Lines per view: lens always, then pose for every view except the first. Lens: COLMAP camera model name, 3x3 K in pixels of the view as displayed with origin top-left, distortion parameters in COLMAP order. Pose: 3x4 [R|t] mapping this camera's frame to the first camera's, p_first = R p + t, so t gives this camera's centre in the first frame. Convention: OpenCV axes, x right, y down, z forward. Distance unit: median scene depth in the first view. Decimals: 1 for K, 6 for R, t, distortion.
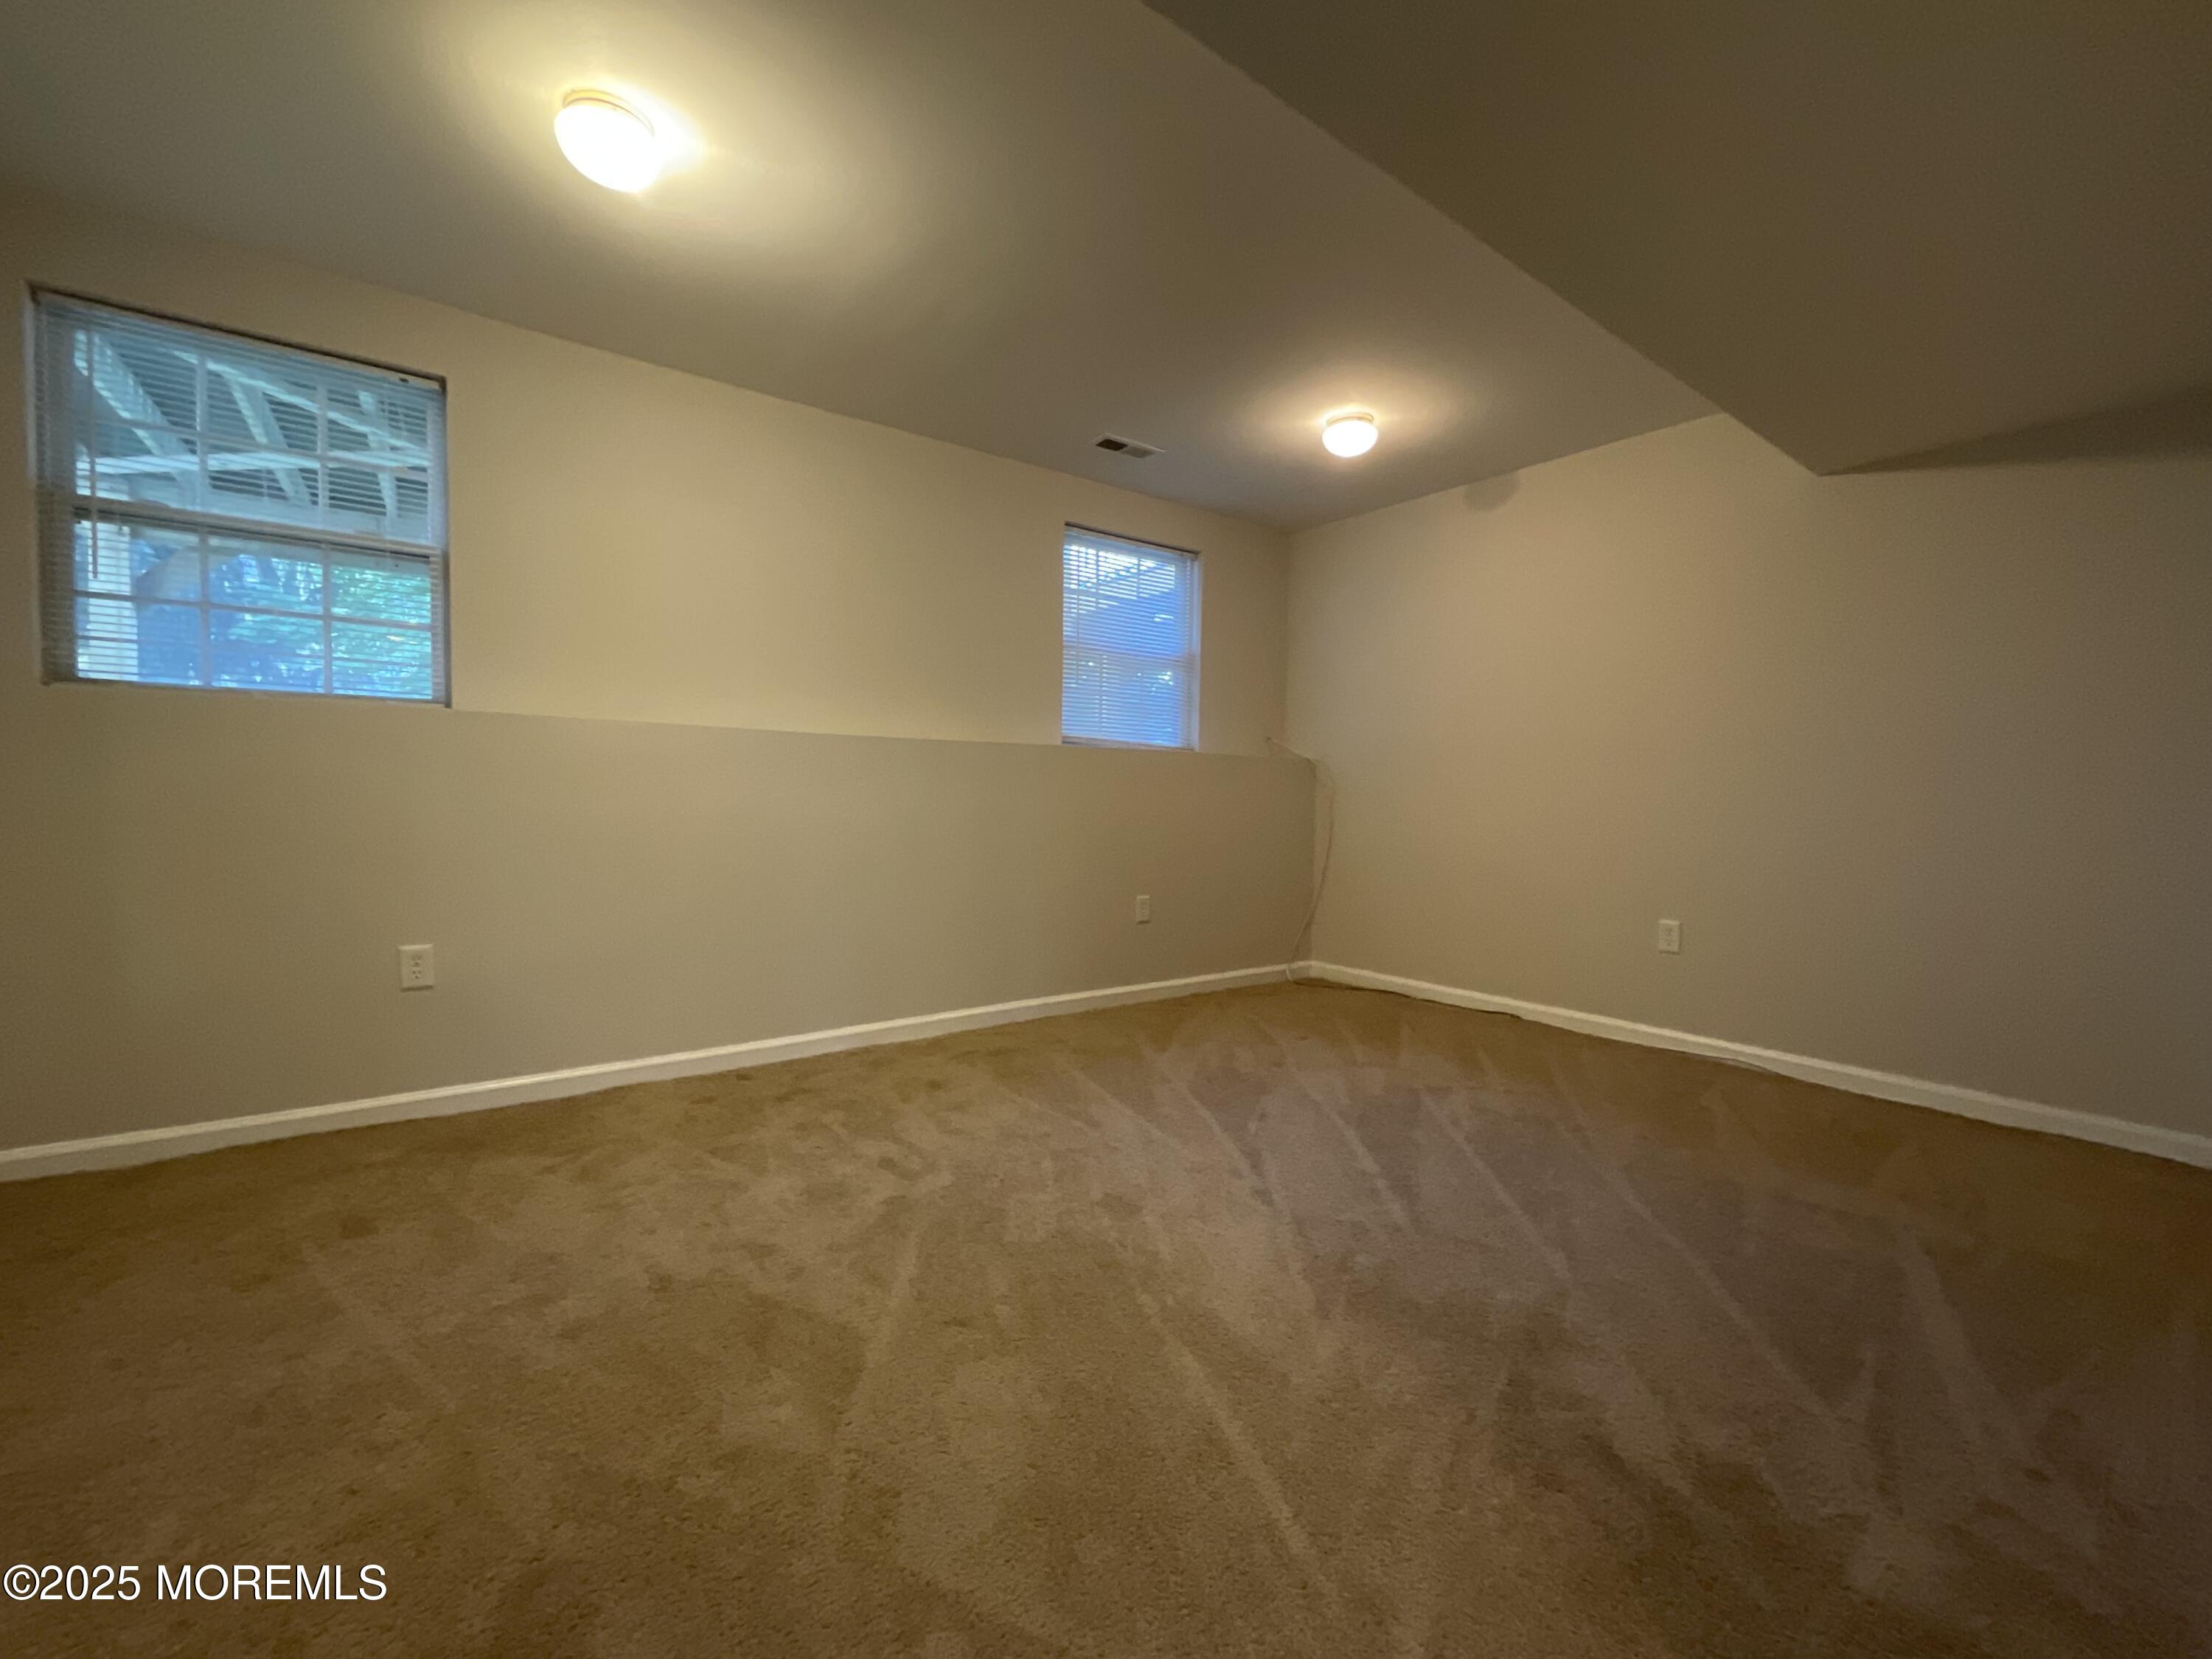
lens RADIAL K [[899.2, 0, 1106.0], [0, 899.2, 829.5], [0, 0, 1]] dist [-0.002873, -0.000135]
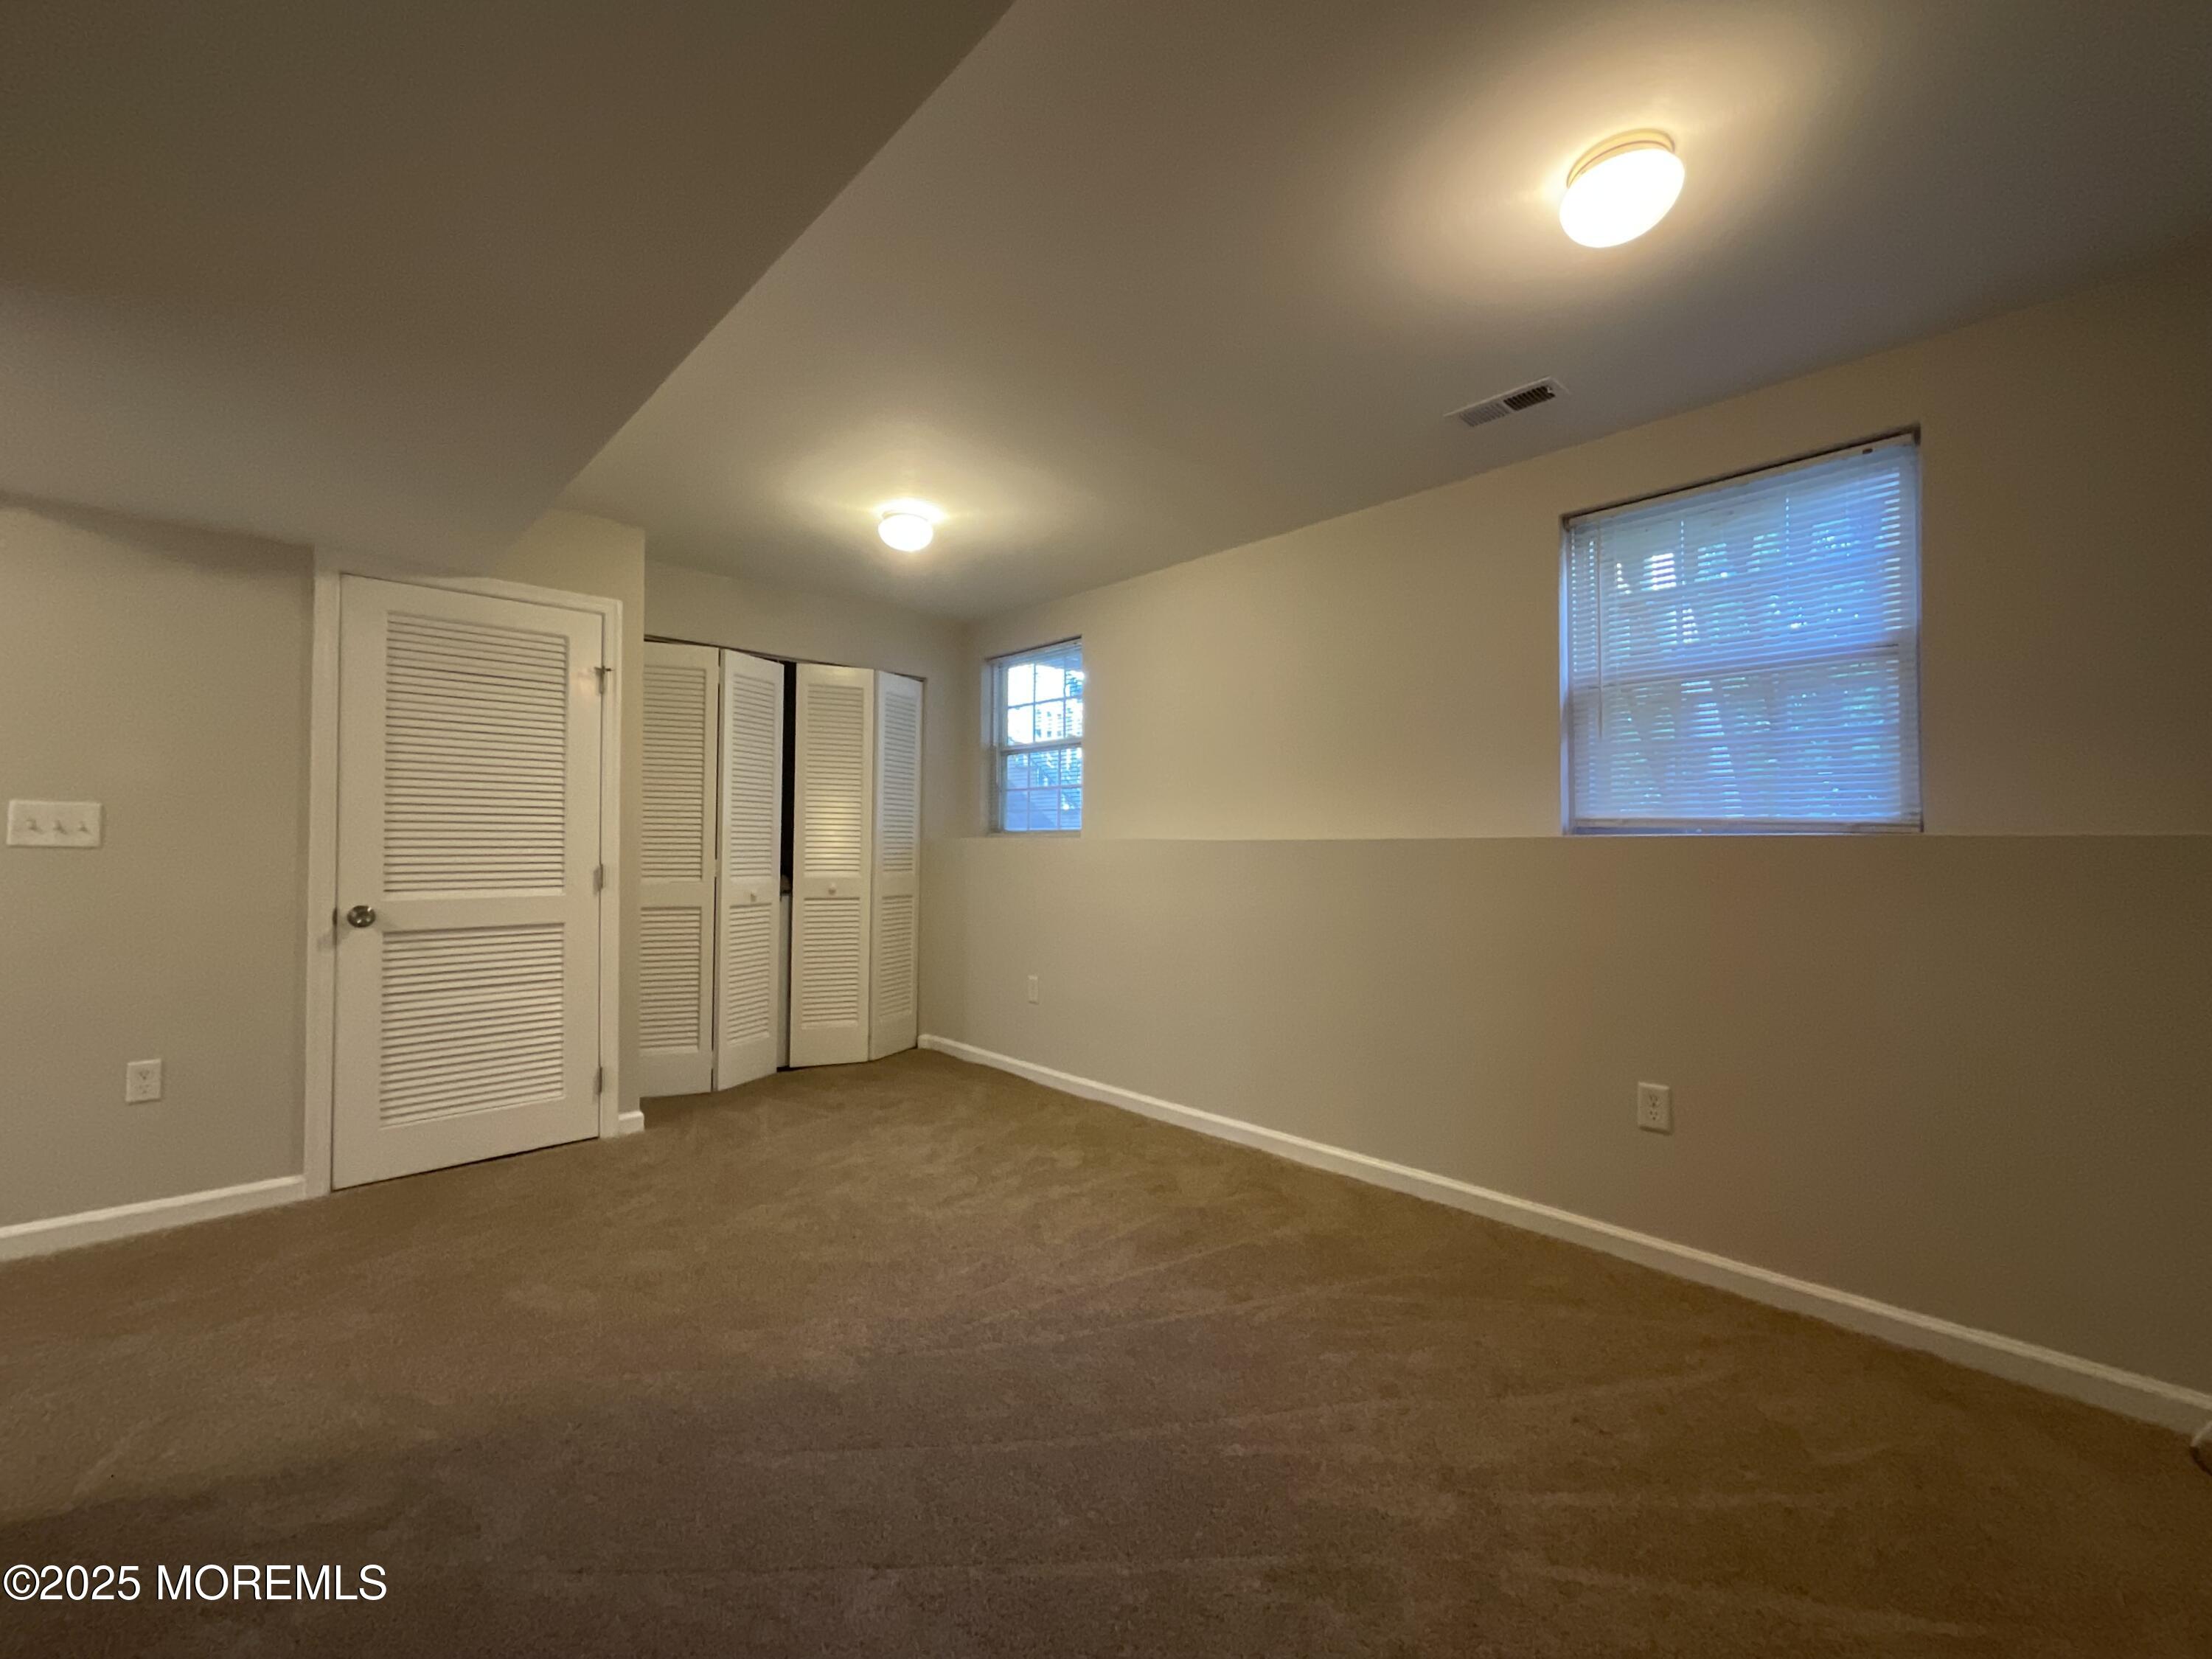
lens RADIAL K [[899.2, 0, 1106.0], [0, 899.2, 829.5], [0, 0, 1]] dist [-0.002873, -0.000135]
pose [[0.122371, -0.036566, -0.991811, 0.729949], [-0.043153, 0.998180, -0.042125, -0.065502], [0.991546, 0.047954, 0.120570, 0.705779]]
